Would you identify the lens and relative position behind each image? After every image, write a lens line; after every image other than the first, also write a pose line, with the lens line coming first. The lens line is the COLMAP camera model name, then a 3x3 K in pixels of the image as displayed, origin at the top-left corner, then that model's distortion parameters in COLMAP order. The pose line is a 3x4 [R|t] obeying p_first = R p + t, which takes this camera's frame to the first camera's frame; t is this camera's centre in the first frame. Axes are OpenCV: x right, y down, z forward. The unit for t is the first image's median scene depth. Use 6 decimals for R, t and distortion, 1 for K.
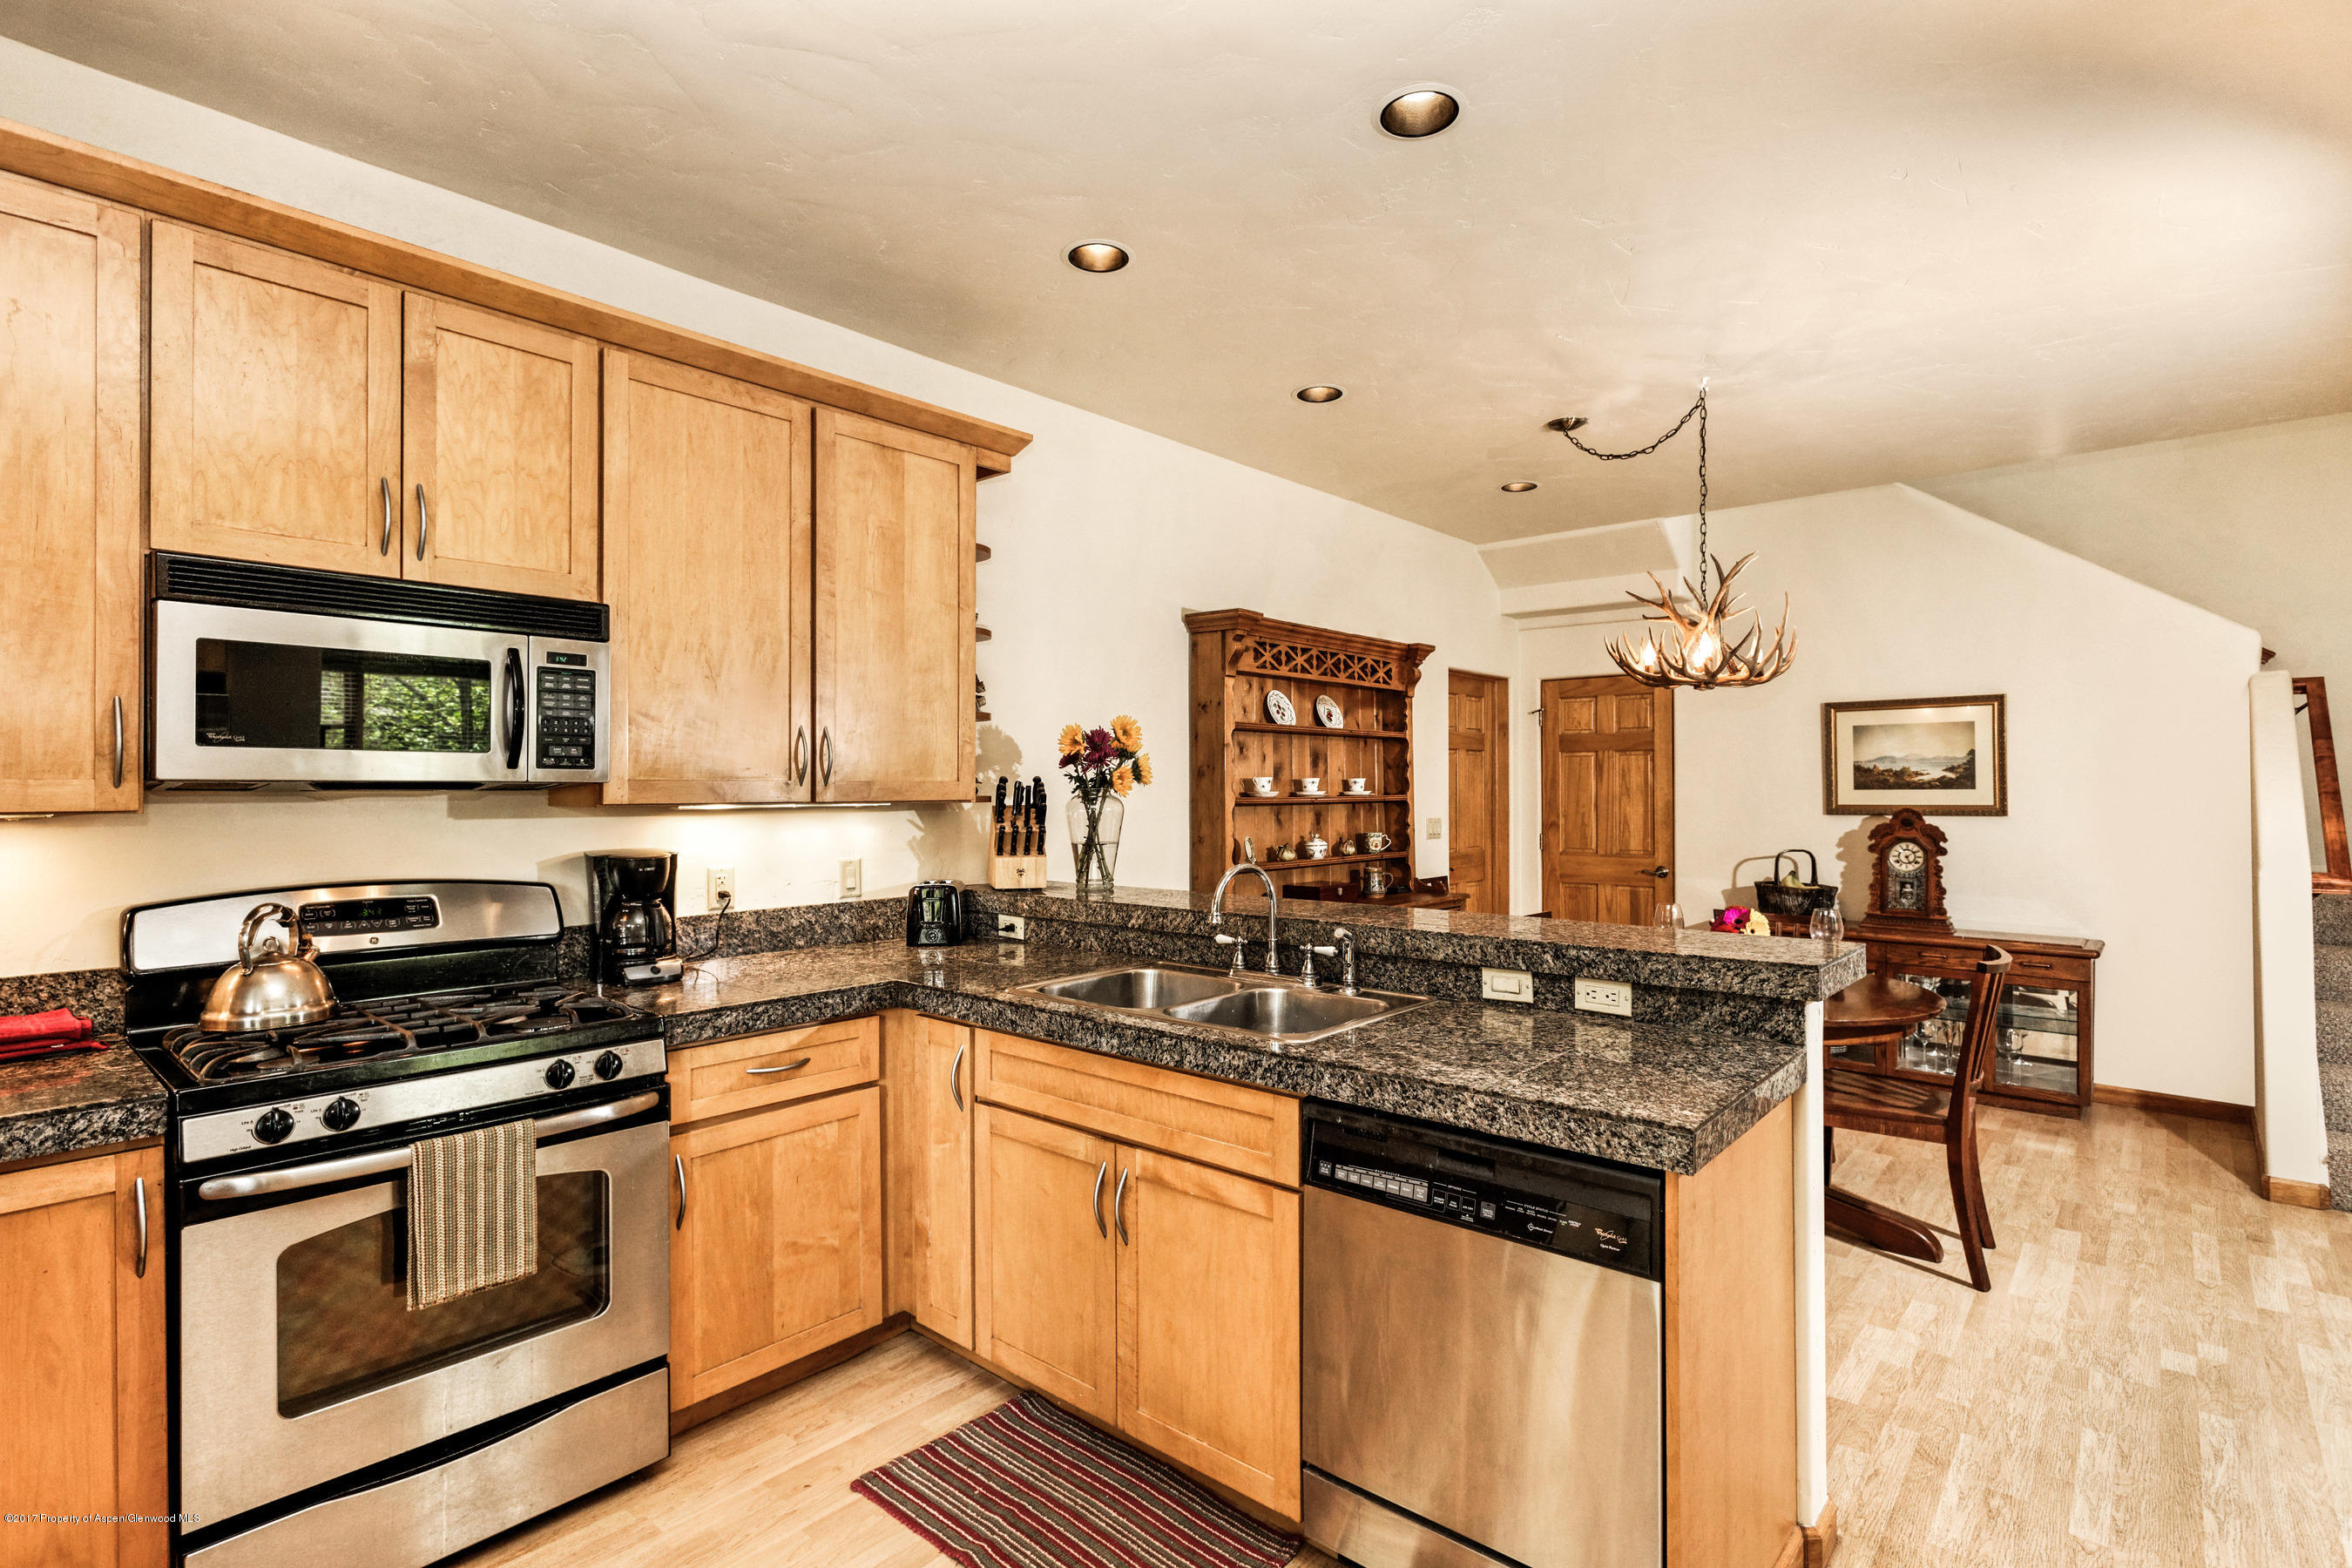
lens RADIAL K [[1122.3, 0, 1176.0], [0, 1122.3, 784.0], [0, 0, 1]] dist [0.000590, 0.000337]
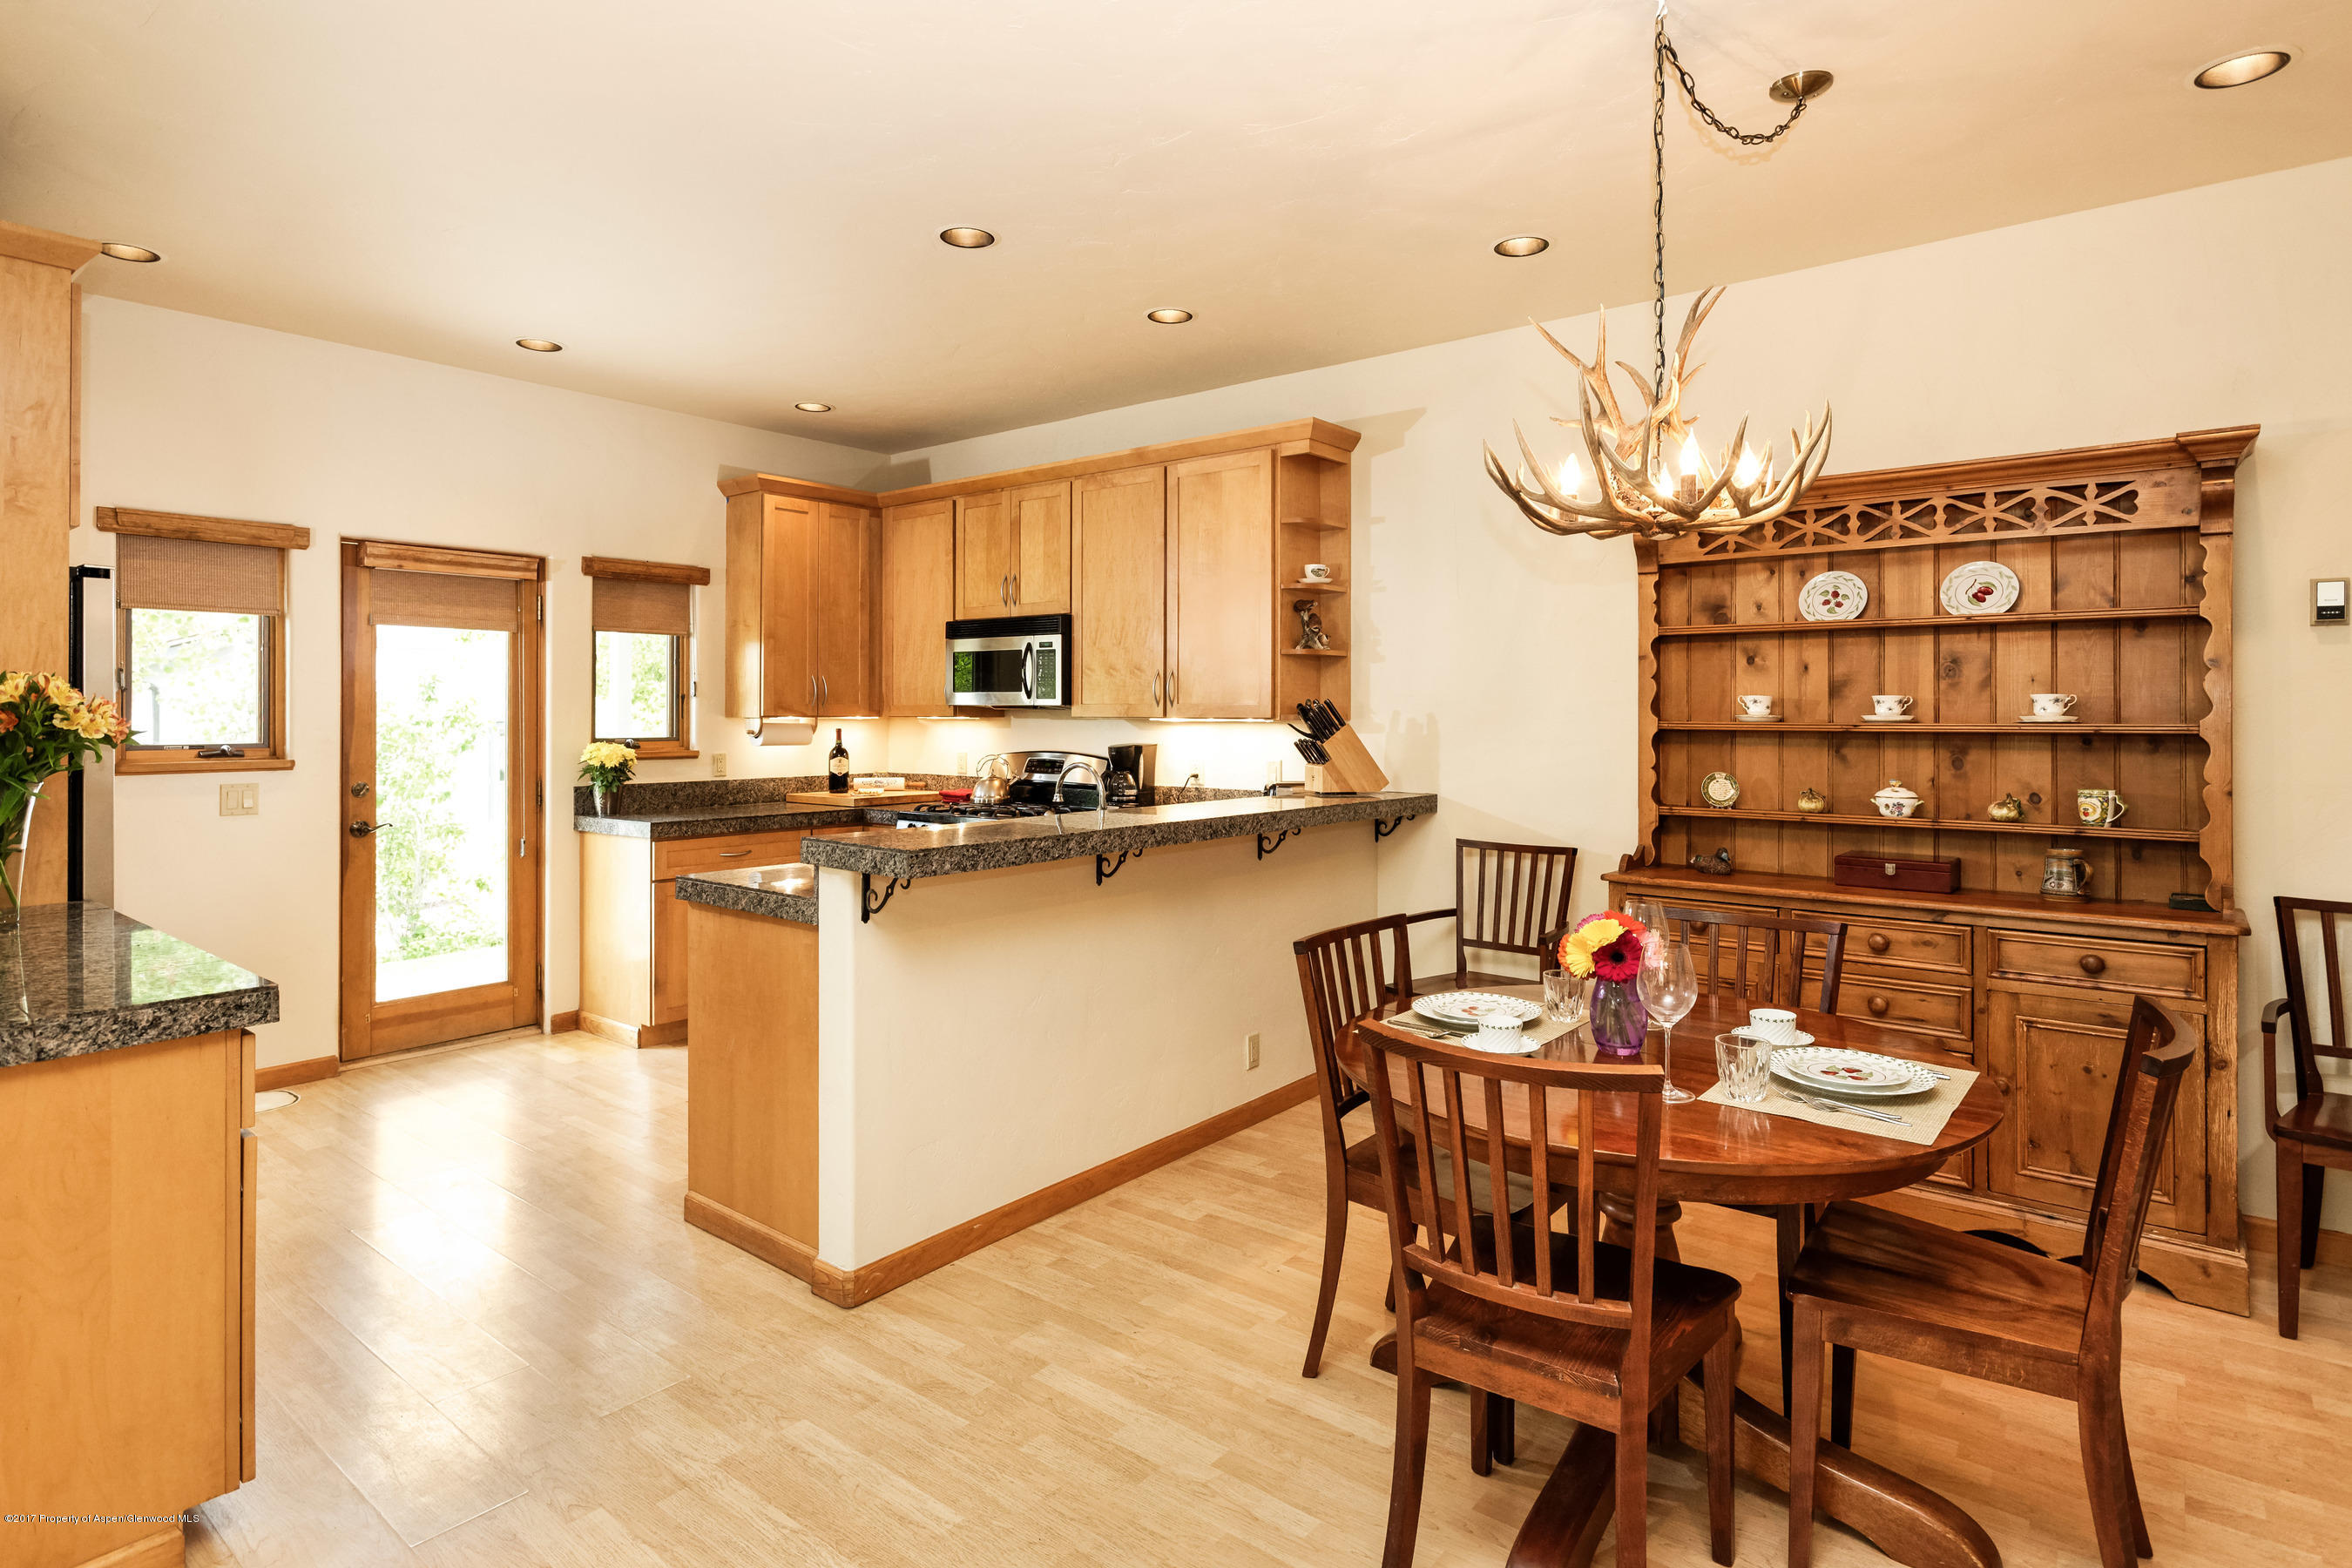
lens RADIAL K [[1238.7, 0, 1174.7], [0, 1238.7, 712.3], [0, 0, 1]] dist [-0.000452, 0.000805]
pose [[0.044064, 0.002654, -0.999025, 1.700025], [0.001238, 0.999996, 0.002711, 0.005170], [0.999028, -0.001356, 0.044060, 1.122865]]
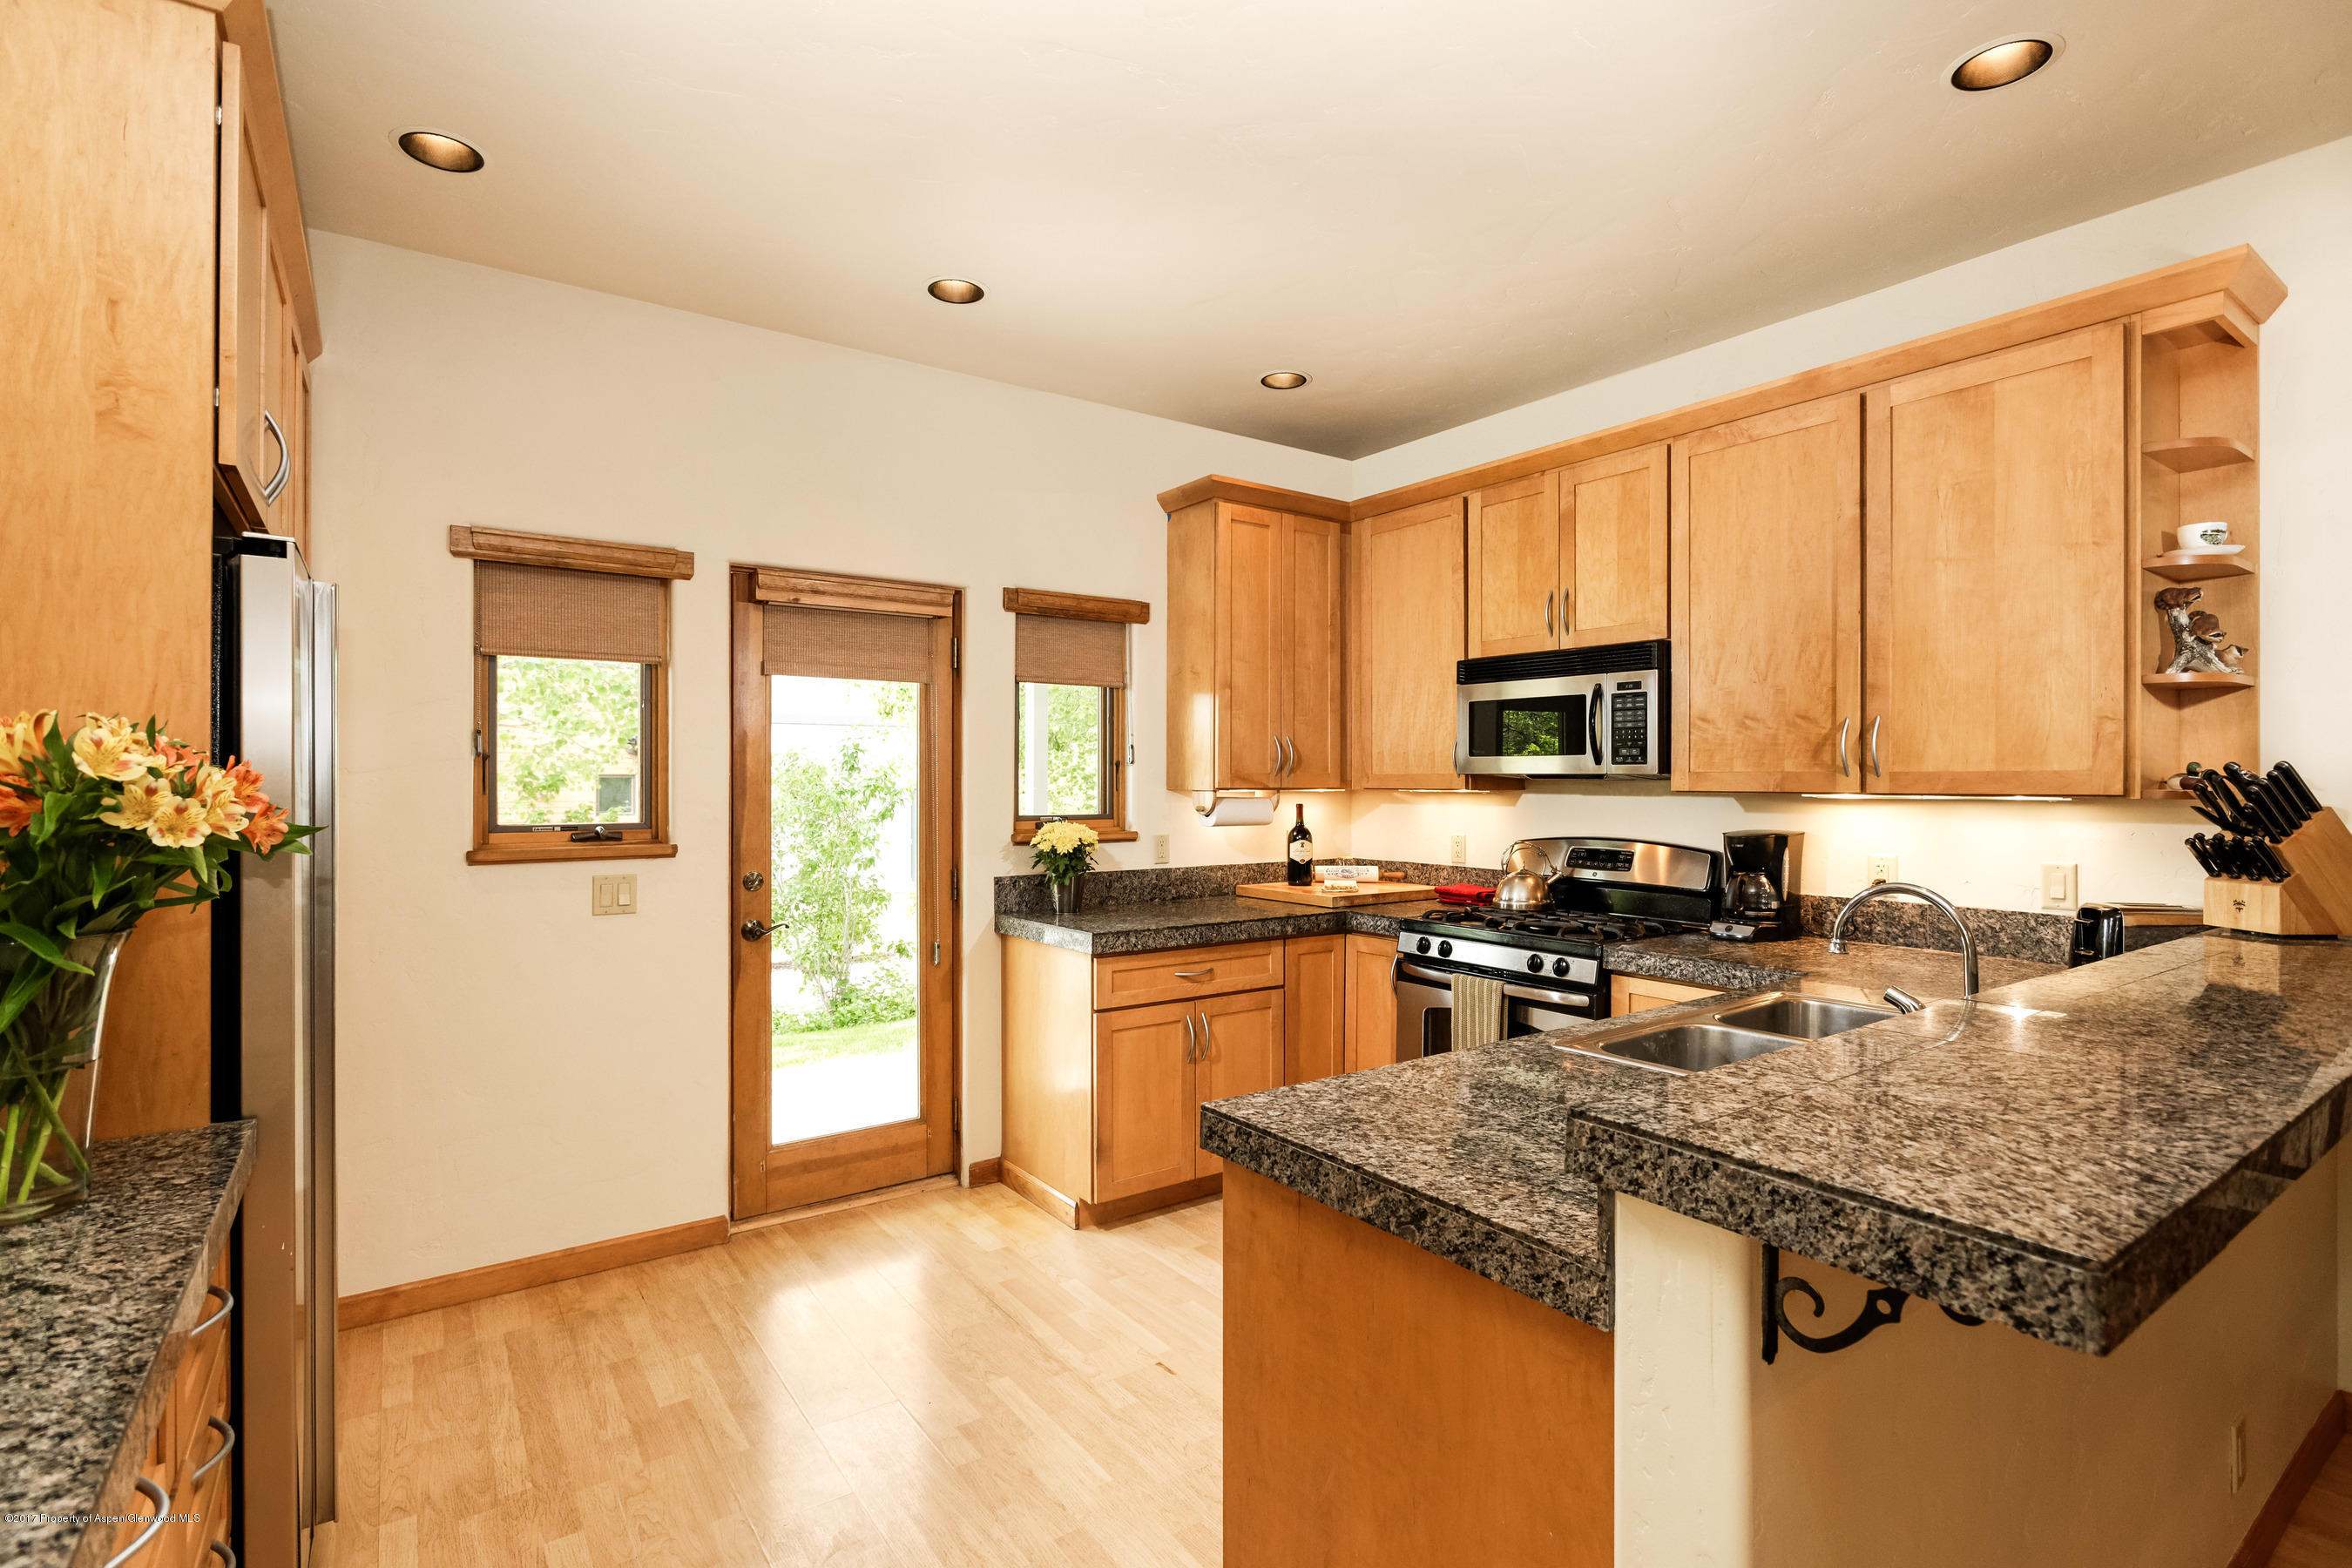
lens RADIAL K [[1122.3, 0, 1176.0], [0, 1122.3, 784.0], [0, 0, 1]] dist [0.000590, 0.000337]
pose [[-0.229895, 0.006787, -0.973192, 0.936213], [0.002318, 0.999977, 0.006426, 0.000470], [0.973213, -0.000778, -0.229905, 0.765121]]
